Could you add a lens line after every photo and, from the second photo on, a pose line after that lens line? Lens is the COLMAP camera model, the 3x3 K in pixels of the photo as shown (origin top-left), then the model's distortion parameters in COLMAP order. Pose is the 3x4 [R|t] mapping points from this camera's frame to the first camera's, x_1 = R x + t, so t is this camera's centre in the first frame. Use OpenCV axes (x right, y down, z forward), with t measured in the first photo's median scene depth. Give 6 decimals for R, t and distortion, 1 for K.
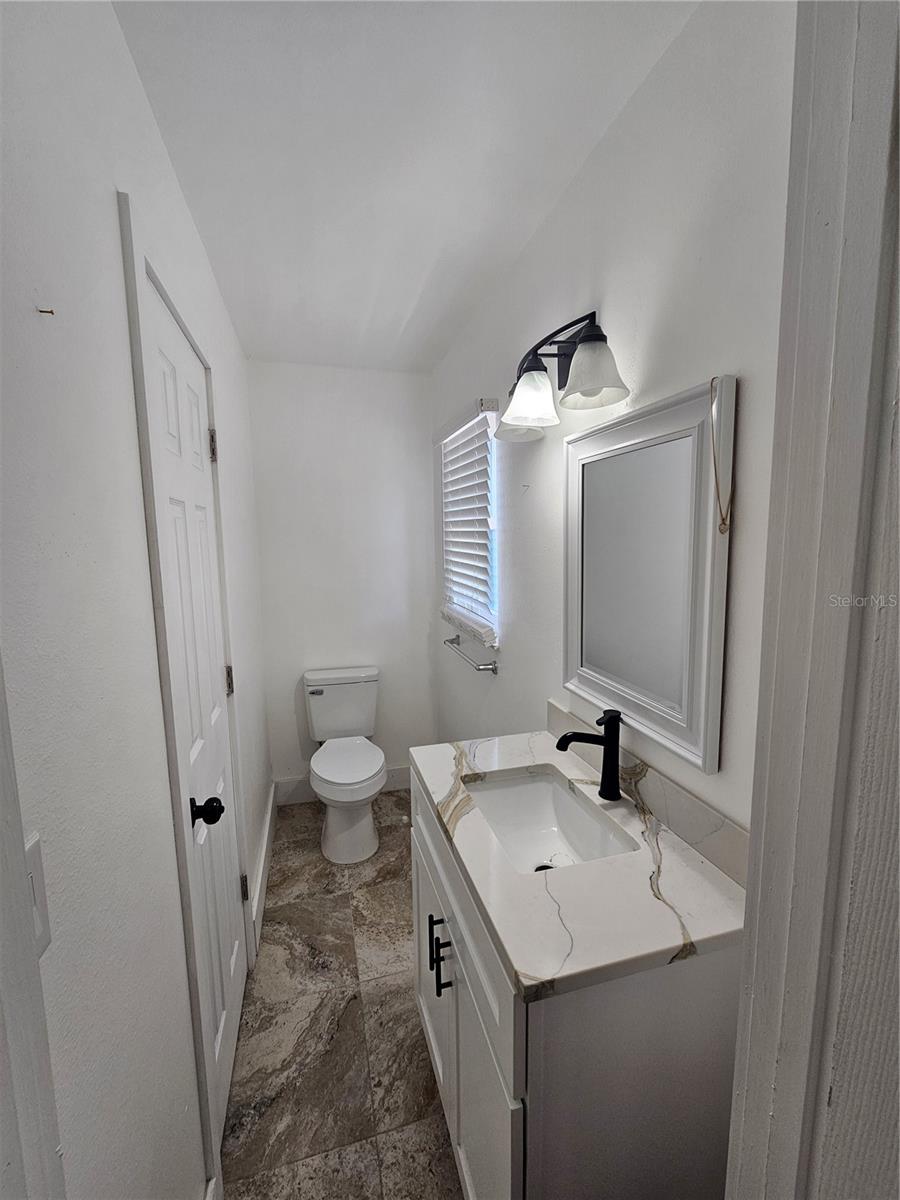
lens RADIAL K [[493.9, 0, 447.4], [0, 493.9, 602.2], [0, 0, 1]] dist [-0.004091, 0.002605]
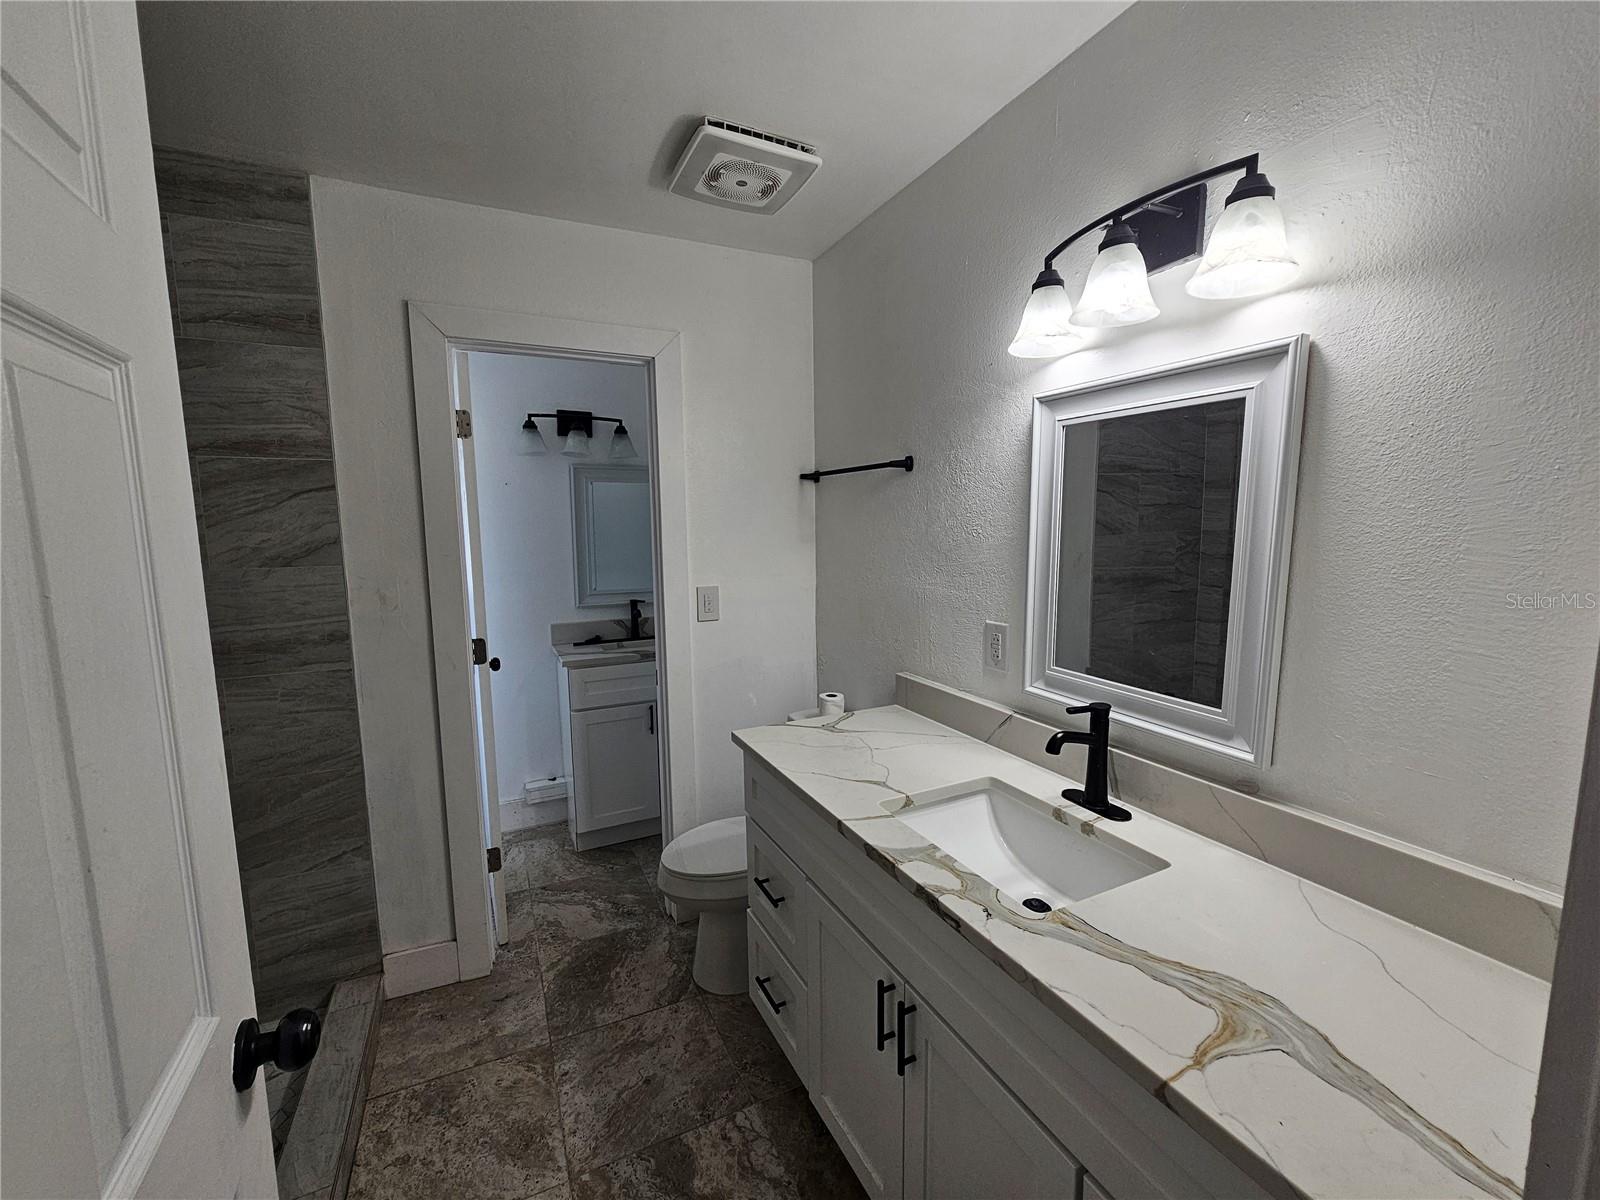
lens RADIAL K [[658.6, 0, 793.2], [0, 658.6, 603.1], [0, 0, 1]] dist [-0.004091, 0.002605]
pose [[-0.172472, -0.103098, 0.979604, -2.101065], [0.139410, 0.981942, 0.127889, -0.028558], [-0.975099, 0.158624, -0.154985, 0.606911]]
